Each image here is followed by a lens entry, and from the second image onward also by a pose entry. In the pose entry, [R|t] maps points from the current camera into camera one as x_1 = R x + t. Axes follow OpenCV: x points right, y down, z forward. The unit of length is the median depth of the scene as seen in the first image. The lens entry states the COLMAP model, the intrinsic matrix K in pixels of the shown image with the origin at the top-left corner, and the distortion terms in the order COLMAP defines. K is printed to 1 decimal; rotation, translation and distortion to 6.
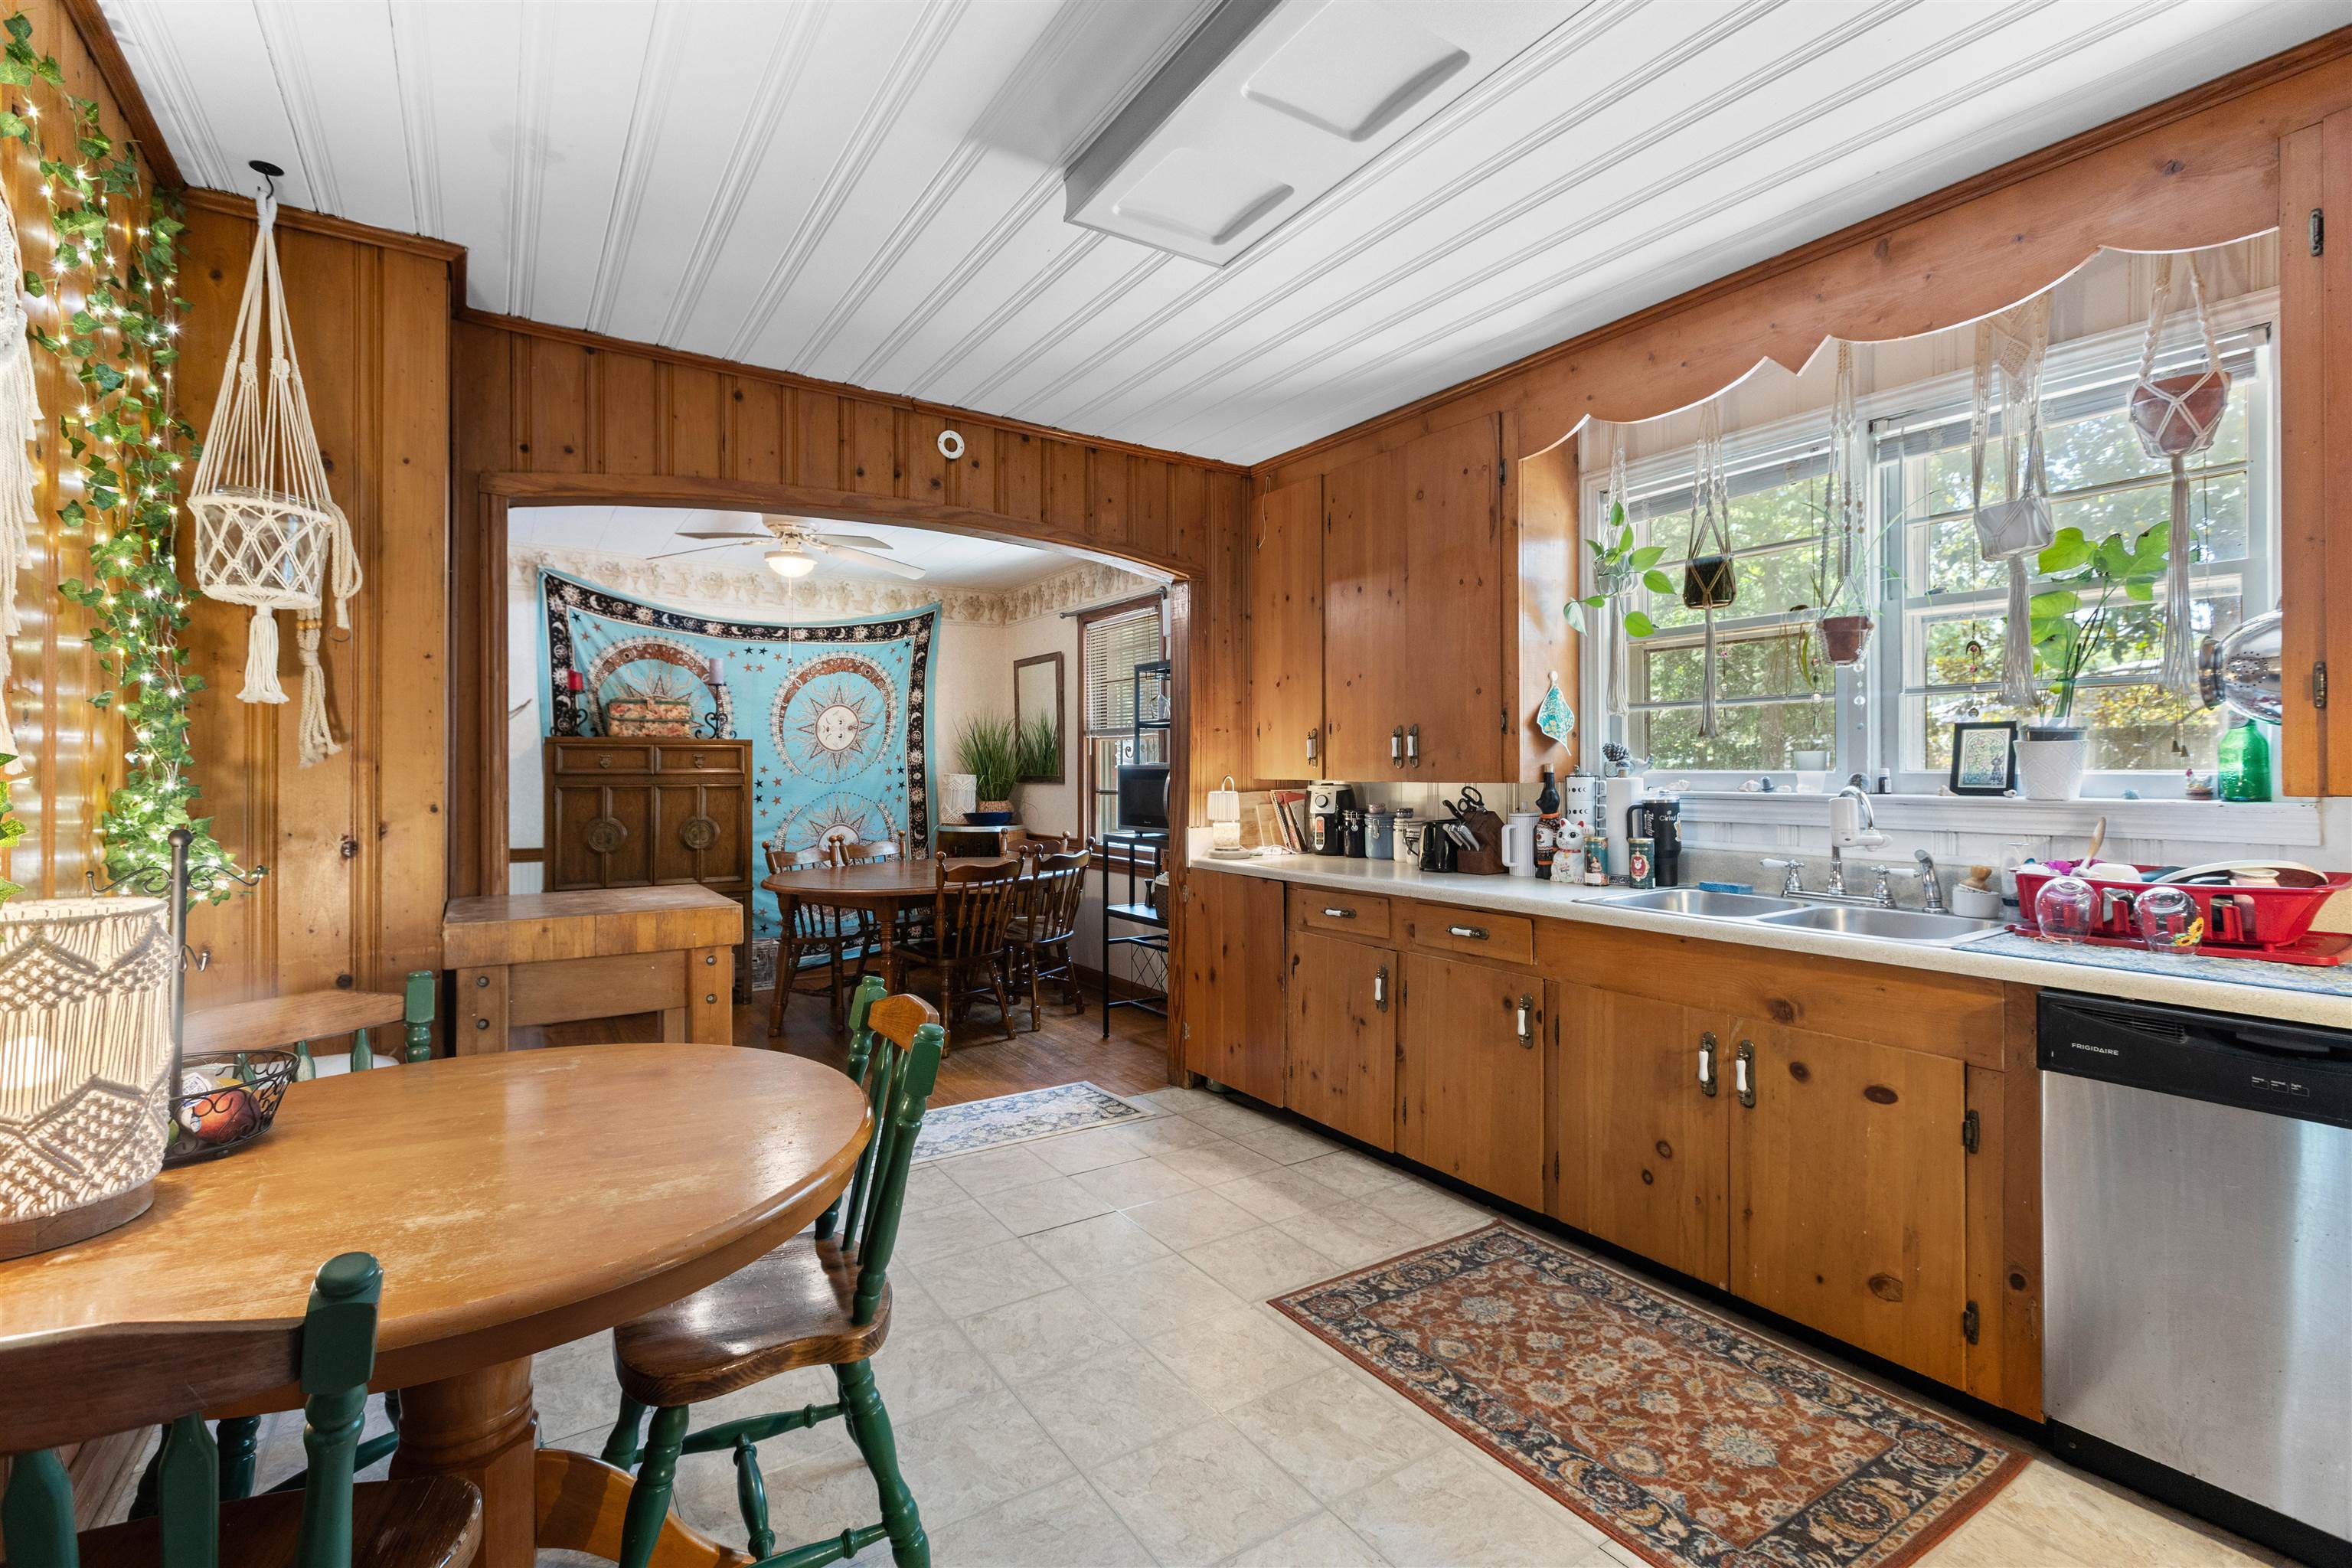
lens RADIAL K [[1075.4, 0, 1174.7], [0, 1075.4, 769.1], [0, 0, 1]] dist [-0.001265, -0.000294]
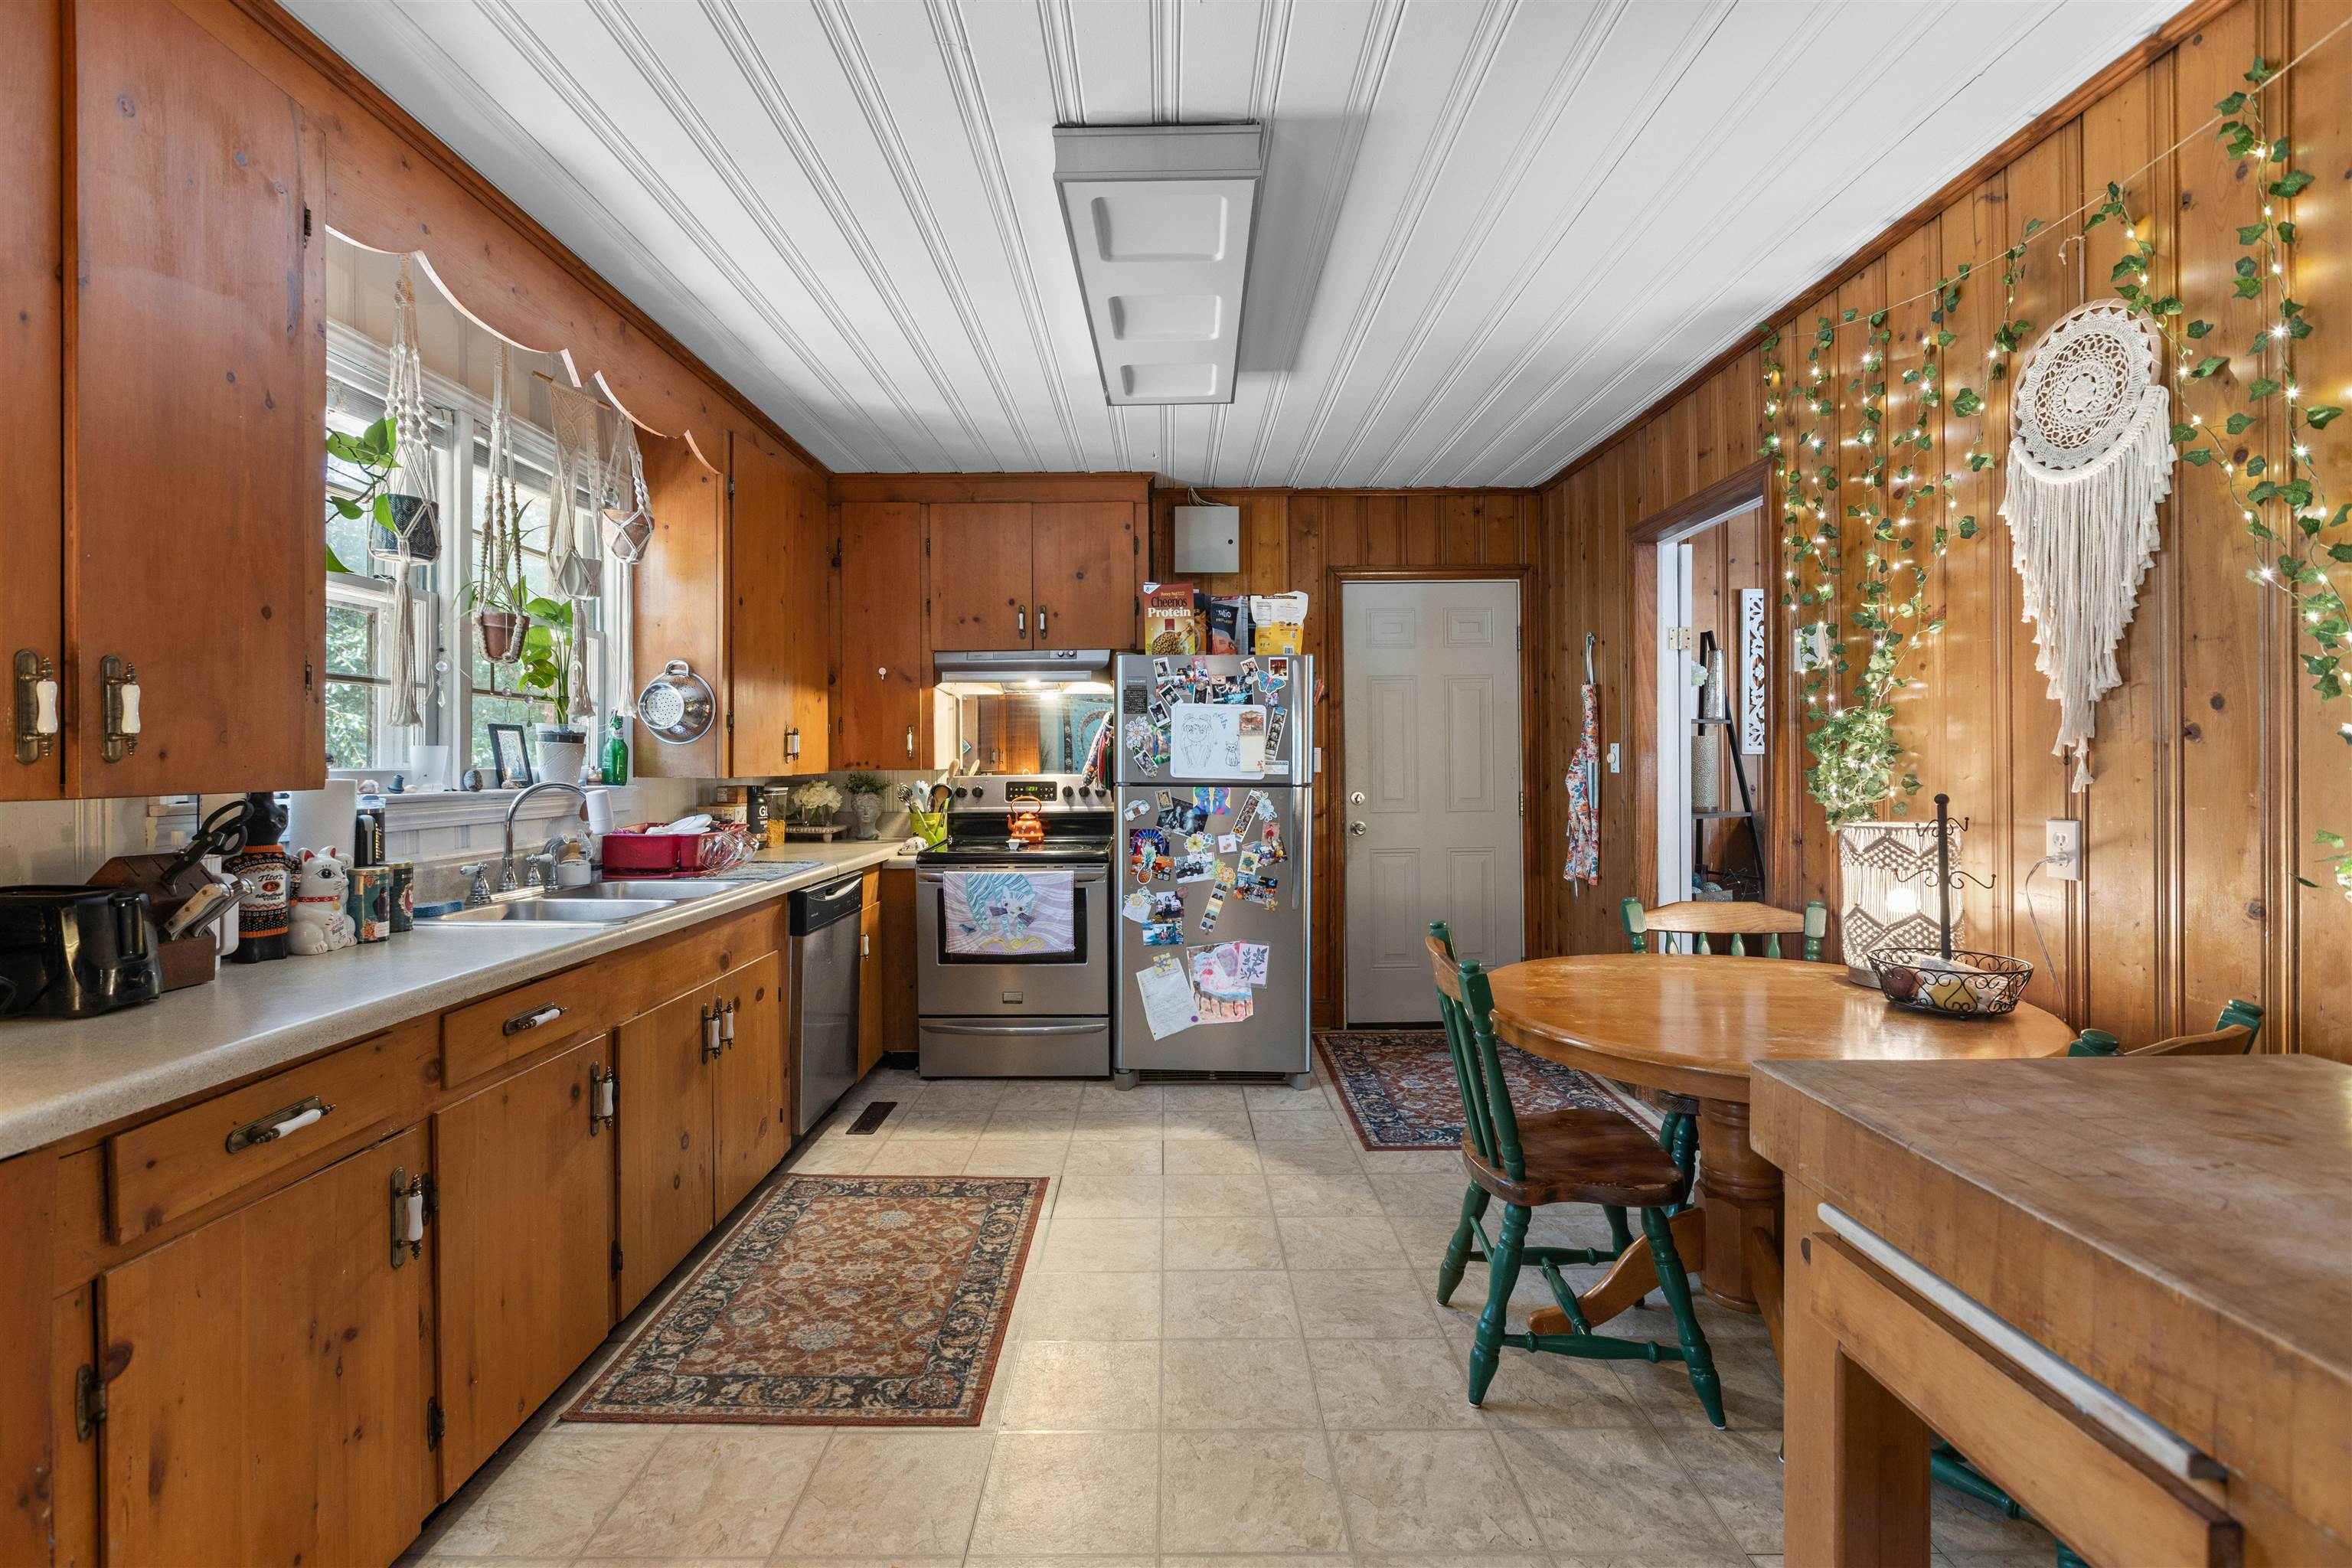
lens RADIAL K [[1075.4, 0, 1167.6], [0, 1075.4, 769.2], [0, 0, 1]] dist [-0.001265, -0.000294]
pose [[-0.843193, 0.004447, 0.537592, -0.528660], [0.008738, 0.999947, 0.005434, 0.004602], [-0.537540, 0.009280, -0.843187, 1.810694]]
